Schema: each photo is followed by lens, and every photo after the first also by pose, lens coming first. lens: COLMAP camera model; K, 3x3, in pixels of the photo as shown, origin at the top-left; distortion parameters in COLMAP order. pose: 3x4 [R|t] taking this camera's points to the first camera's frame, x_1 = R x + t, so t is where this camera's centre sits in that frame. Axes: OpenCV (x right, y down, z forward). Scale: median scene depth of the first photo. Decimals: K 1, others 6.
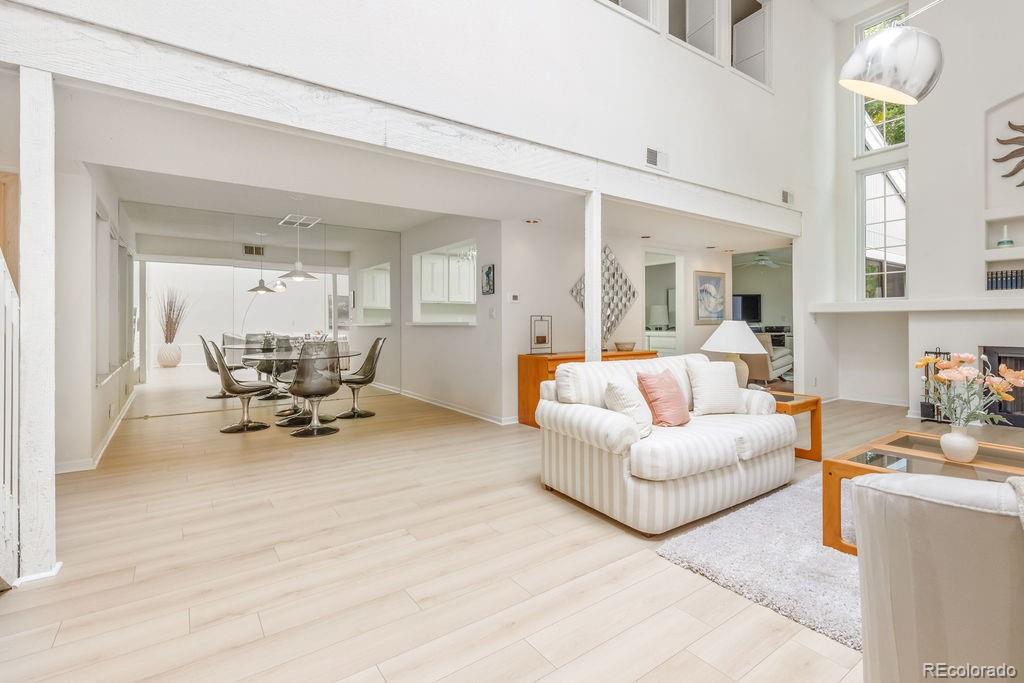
lens RADIAL K [[463.3, 0, 498.7], [0, 463.3, 317.7], [0, 0, 1]] dist [0.005252, -0.001228]
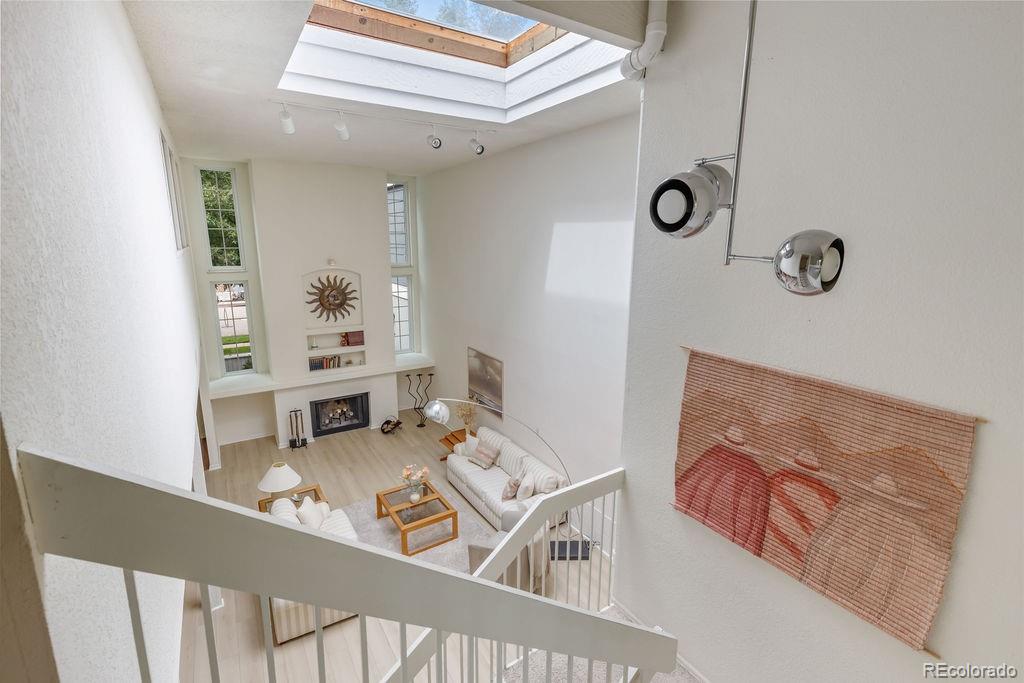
lens RADIAL K [[463.3, 0, 512.8], [0, 463.3, 343.4], [0, 0, 1]] dist [0.005252, -0.001228]
pose [[0.038020, -0.201319, 0.978788, -0.733646], [-0.014808, 0.979275, 0.201995, -0.577043], [-0.999167, -0.022174, 0.034250, 0.134300]]
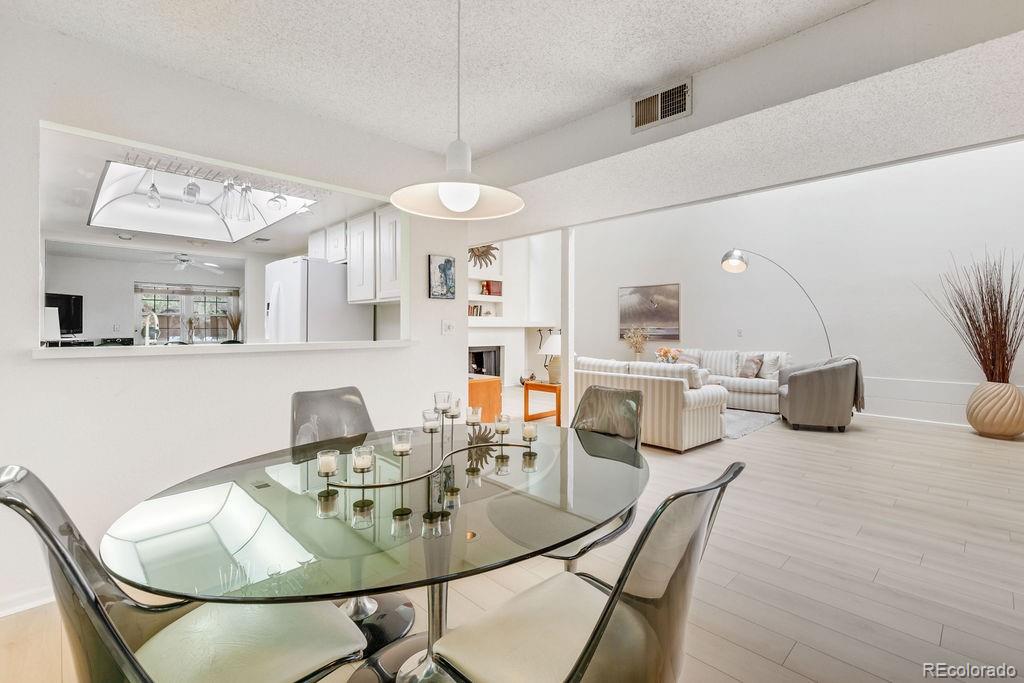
lens RADIAL K [[463.3, 0, 520.1], [0, 463.3, 334.8], [0, 0, 1]] dist [0.005252, -0.001228]
pose [[-0.168284, -0.011299, 0.985674, -0.785752], [-0.010290, 0.999900, 0.009705, -0.005941], [-0.985685, -0.008510, -0.168383, 1.107838]]
